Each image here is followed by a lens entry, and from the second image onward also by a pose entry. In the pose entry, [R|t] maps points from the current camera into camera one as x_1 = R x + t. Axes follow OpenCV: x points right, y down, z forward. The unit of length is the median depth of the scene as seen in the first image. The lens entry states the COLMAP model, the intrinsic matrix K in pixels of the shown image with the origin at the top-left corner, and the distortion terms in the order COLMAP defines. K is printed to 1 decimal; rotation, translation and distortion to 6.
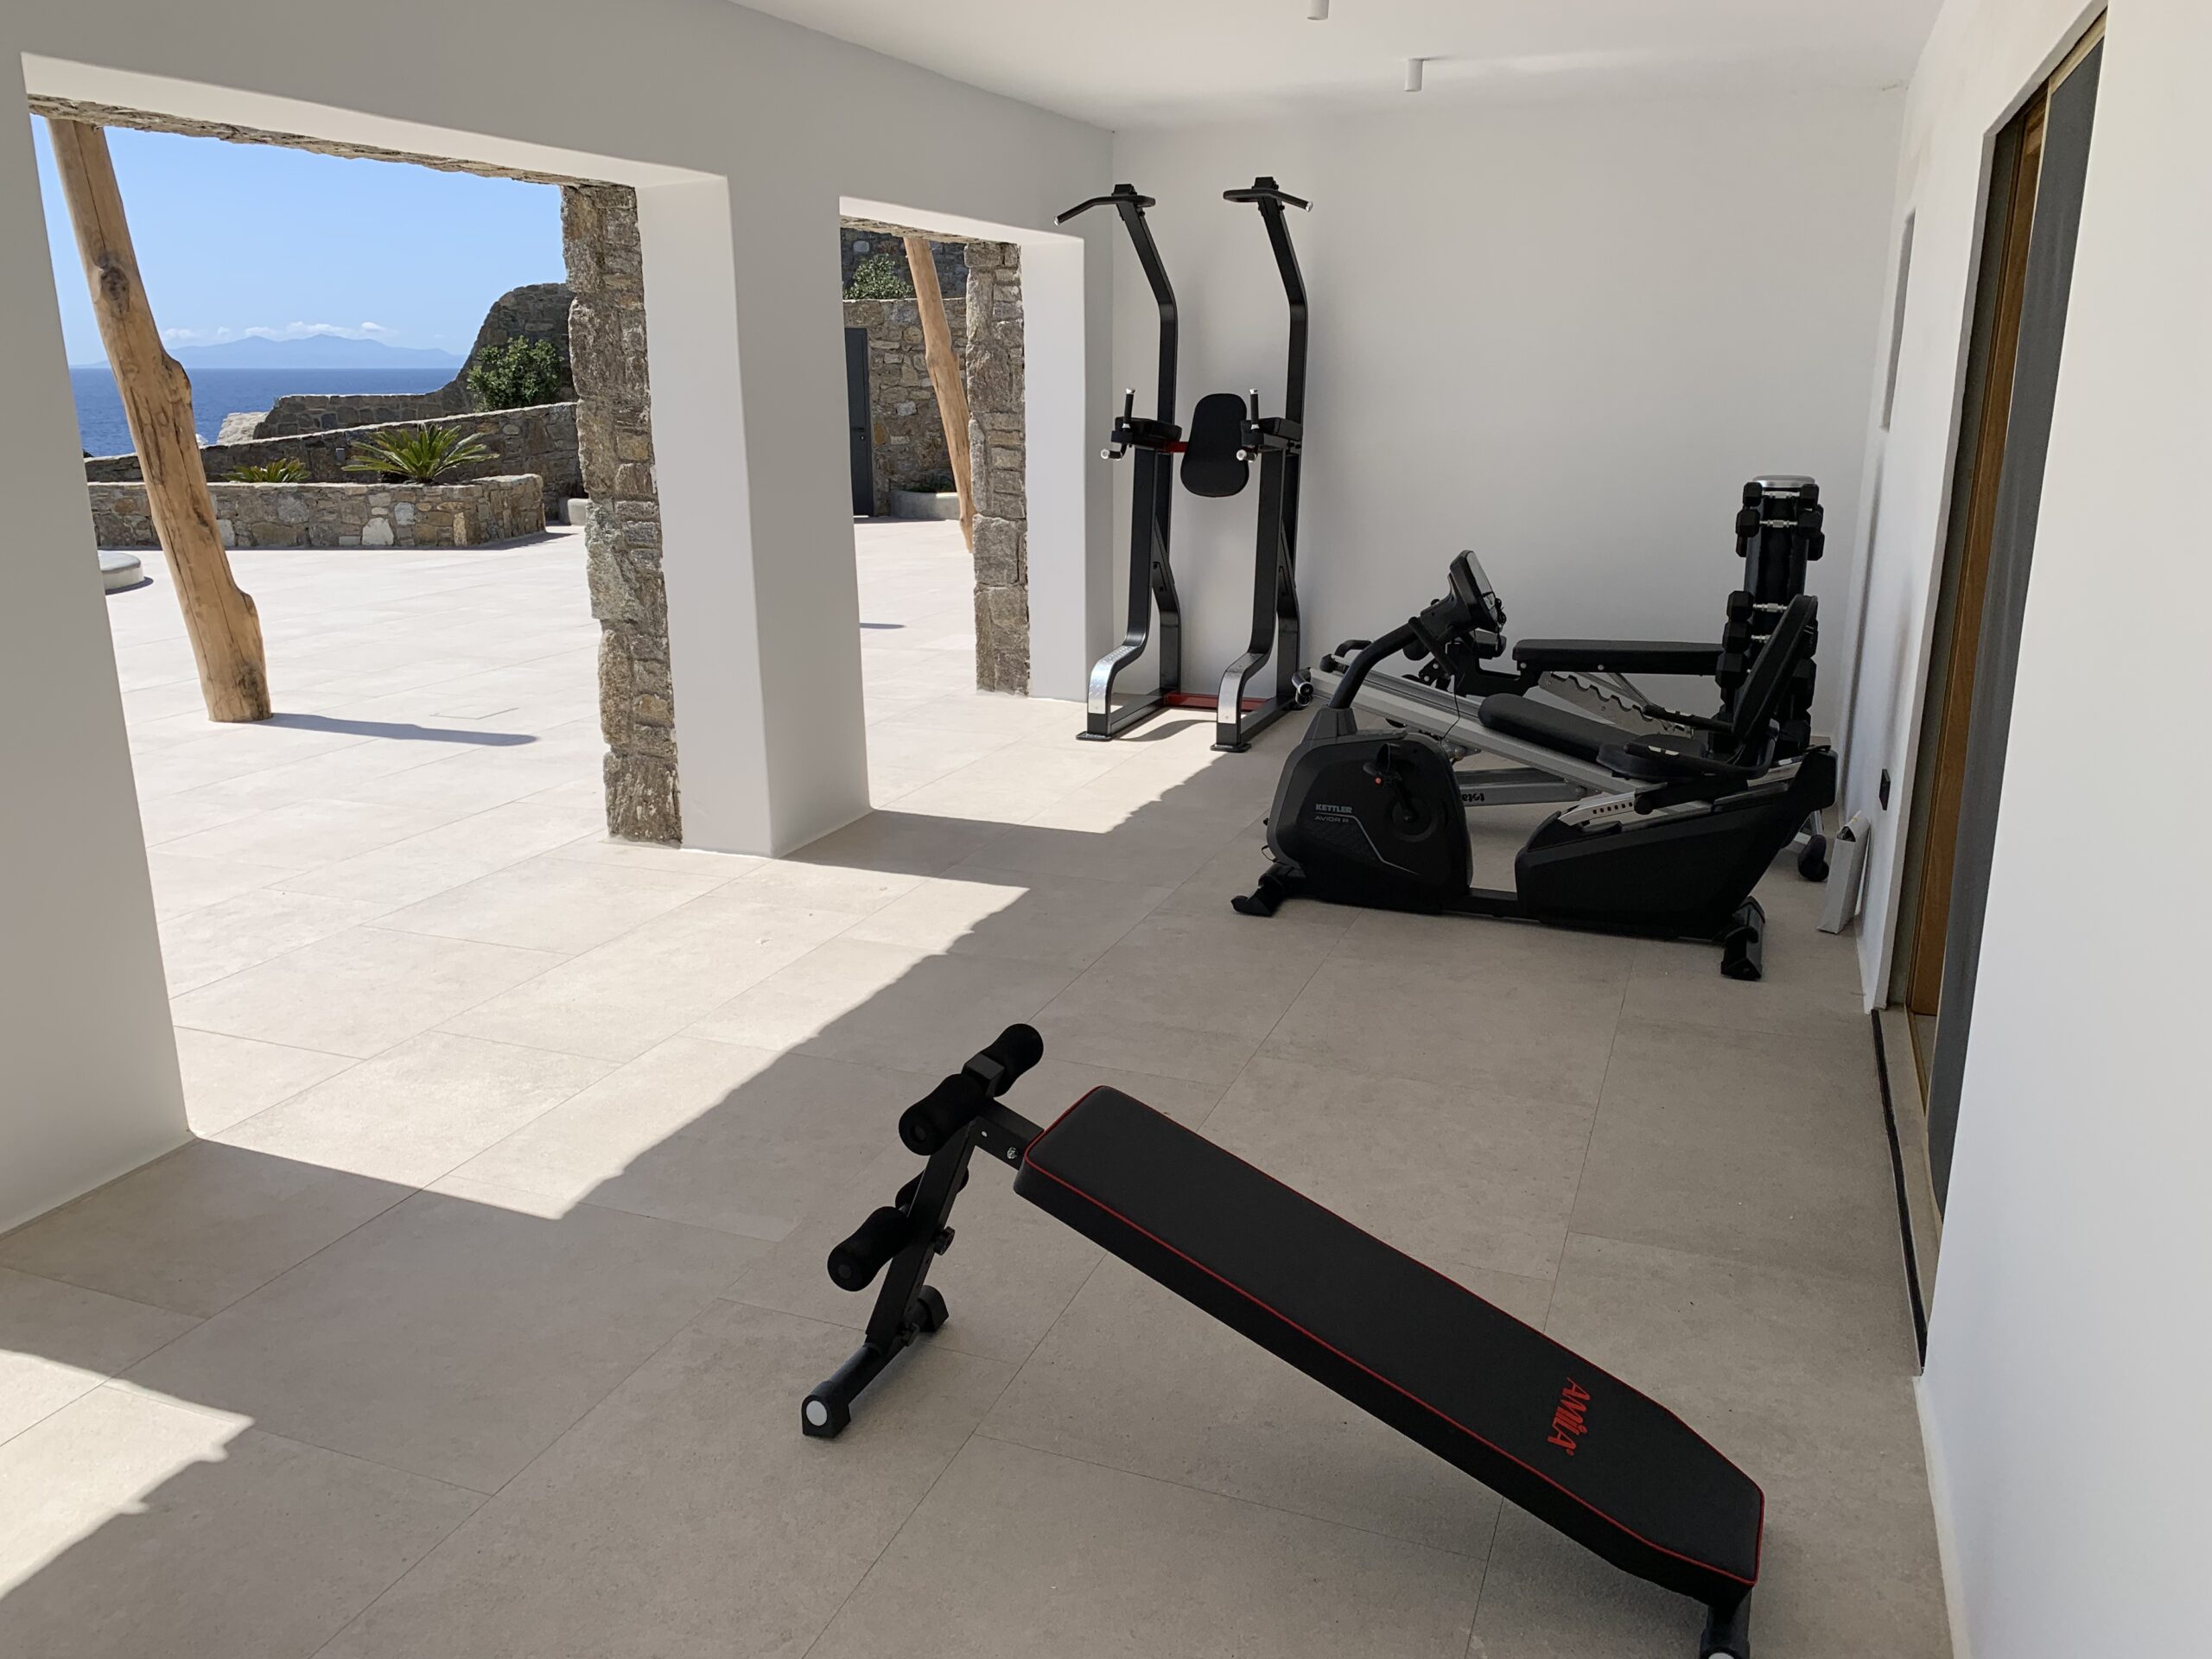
lens RADIAL K [[1627.2, 0, 1106.0], [0, 1627.2, 829.5], [0, 0, 1]] dist [-0.003606, -0.009247]
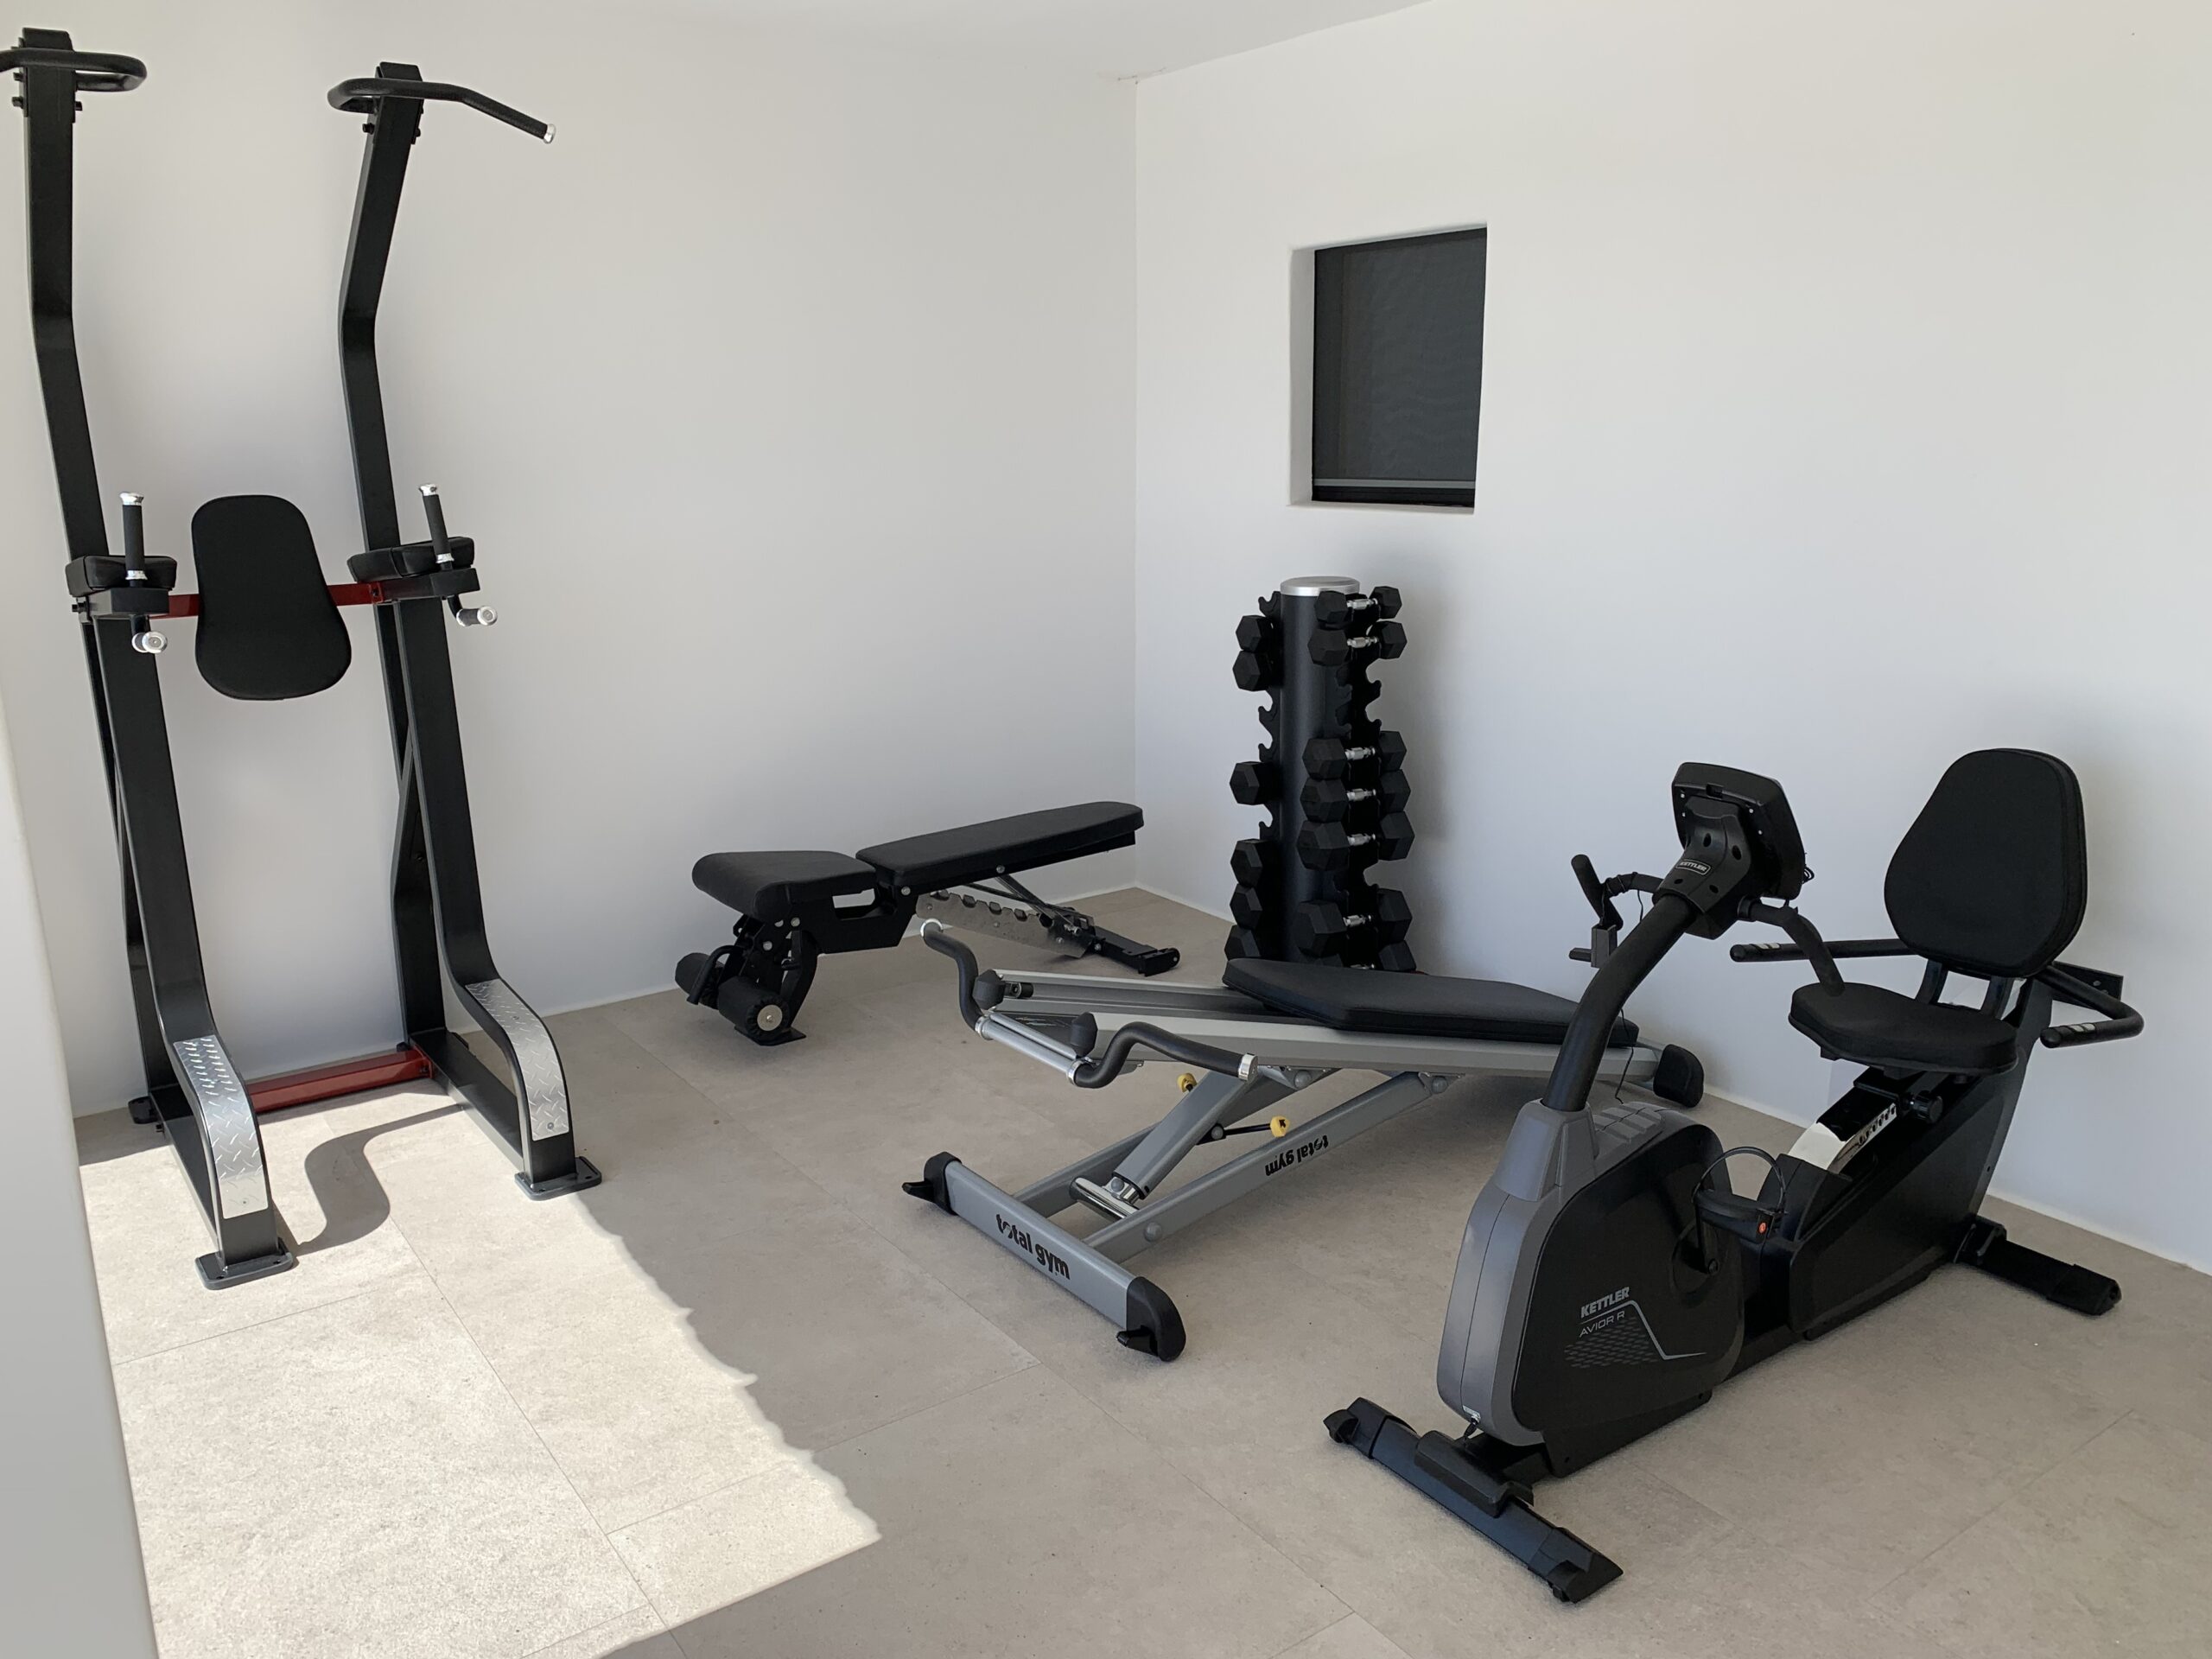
lens RADIAL K [[1627.2, 0, 1106.0], [0, 1627.2, 829.5], [0, 0, 1]] dist [-0.003606, -0.009247]
pose [[0.561260, -0.193642, 0.804668, -0.218677], [0.235315, 0.969455, 0.069164, -0.153642], [-0.793482, 0.150532, 0.589683, 0.554959]]
